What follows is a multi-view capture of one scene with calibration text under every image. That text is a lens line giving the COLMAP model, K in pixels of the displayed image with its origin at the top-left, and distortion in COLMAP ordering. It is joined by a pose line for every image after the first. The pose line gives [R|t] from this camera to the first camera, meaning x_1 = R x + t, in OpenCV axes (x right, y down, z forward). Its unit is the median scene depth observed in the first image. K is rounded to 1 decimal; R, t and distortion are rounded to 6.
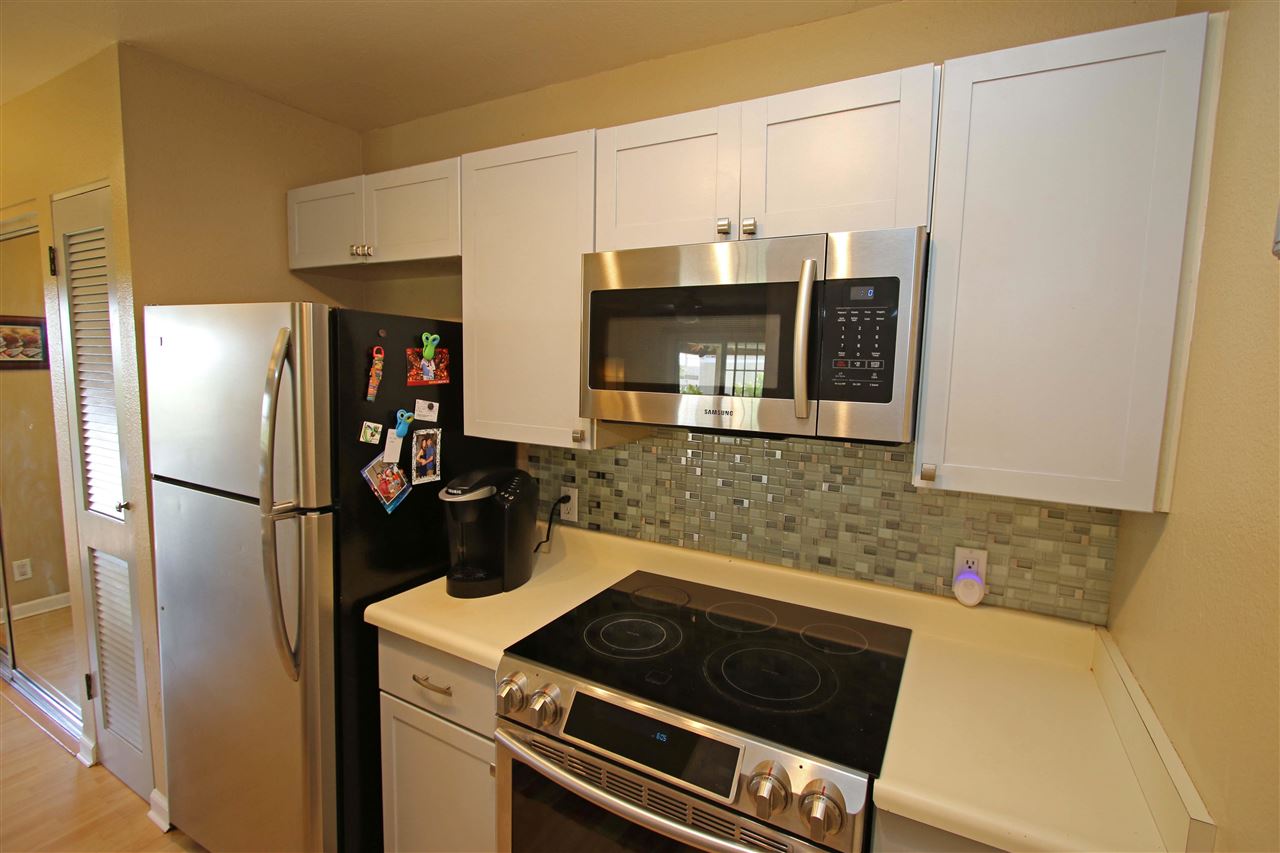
lens RADIAL K [[584.4, 0, 644.2], [0, 584.4, 424.1], [0, 0, 1]] dist [-0.016482, 0.002300]
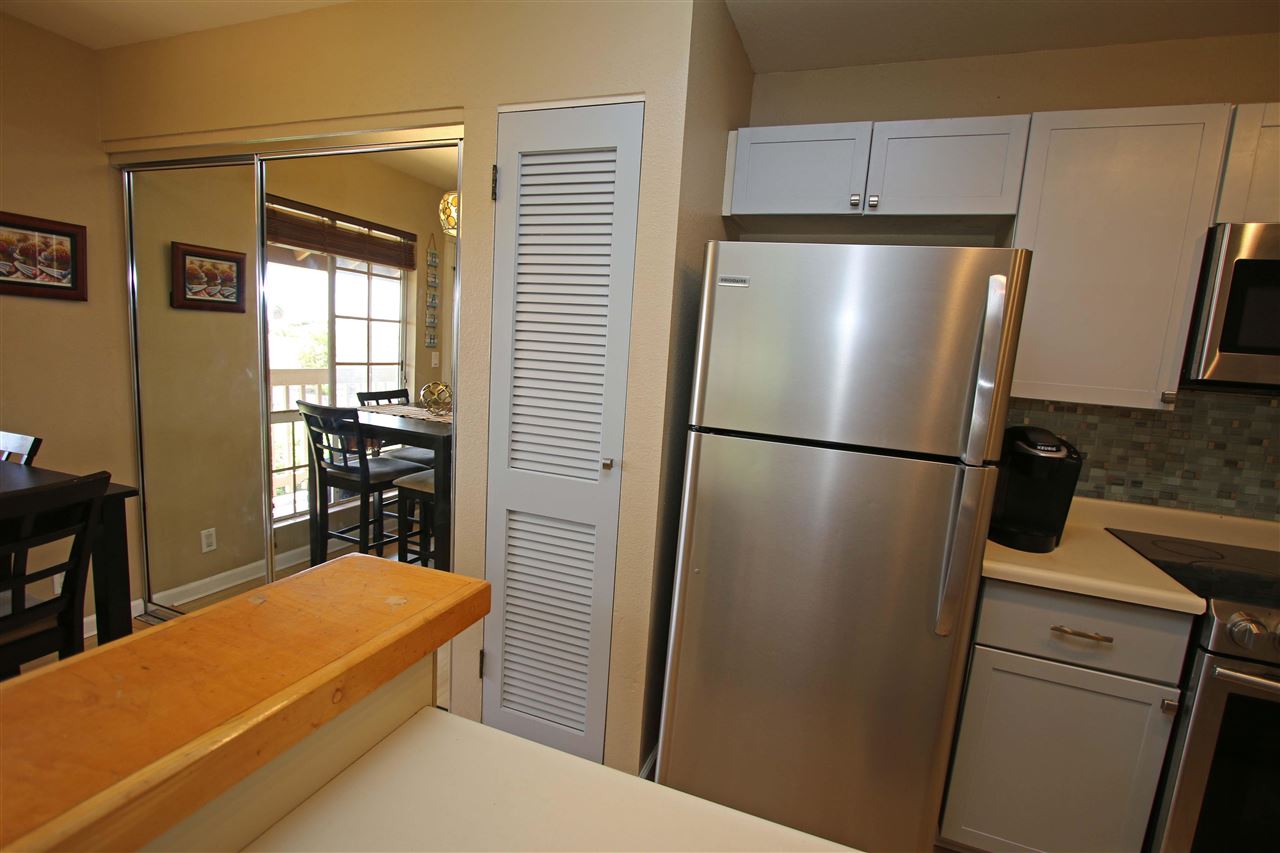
lens RADIAL K [[590.4, 0, 640.0], [0, 590.4, 426.5], [0, 0, 1]] dist [-0.021359, 0.001955]
pose [[0.991232, 0.024955, 0.129754, -1.151440], [-0.029371, 0.999049, 0.032236, 0.065794], [-0.128826, -0.035764, 0.991022, 0.077400]]
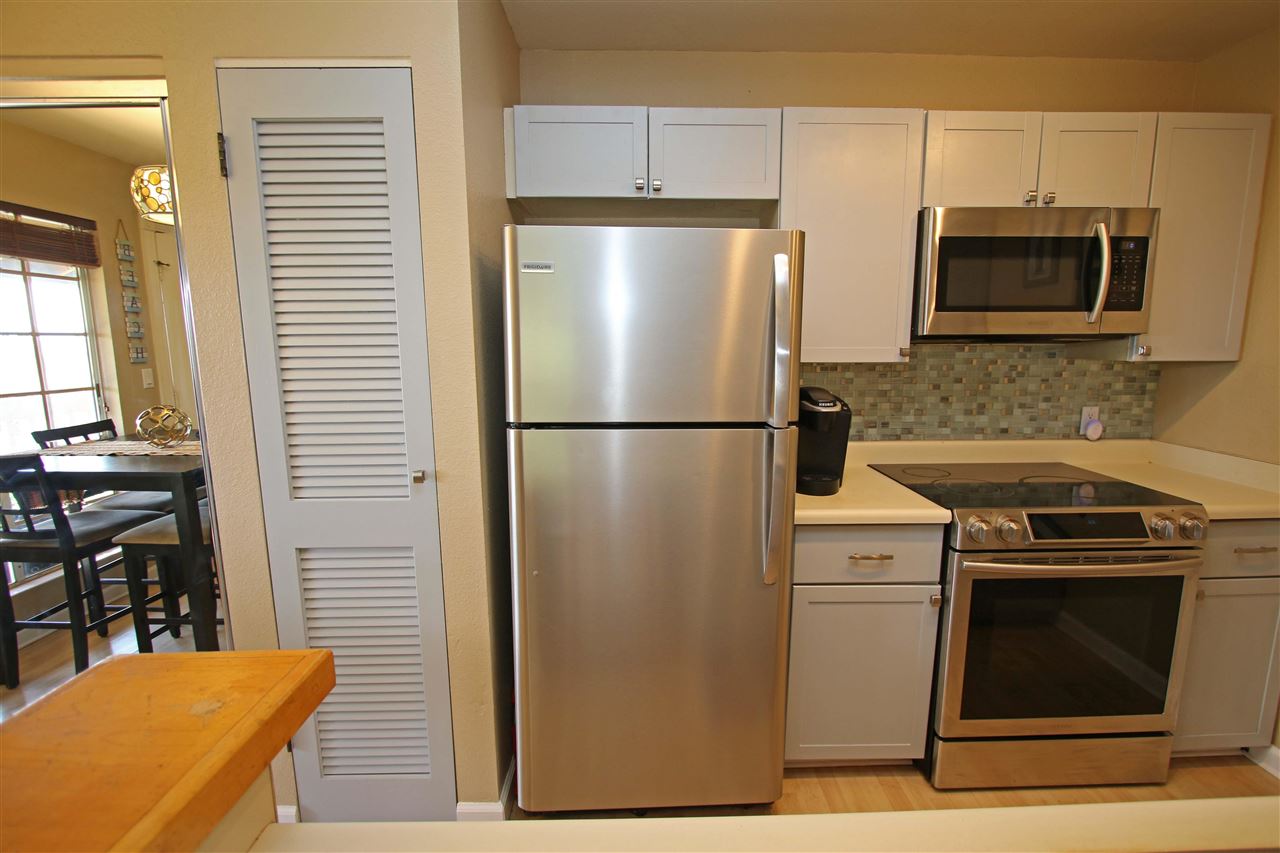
lens RADIAL K [[590.4, 0, 640.0], [0, 590.4, 426.5], [0, 0, 1]] dist [-0.021359, 0.001955]
pose [[0.870844, -0.101025, 0.481067, -1.216288], [0.079143, 0.994701, 0.065621, 0.052312], [-0.485147, -0.019072, 0.874225, 0.145527]]
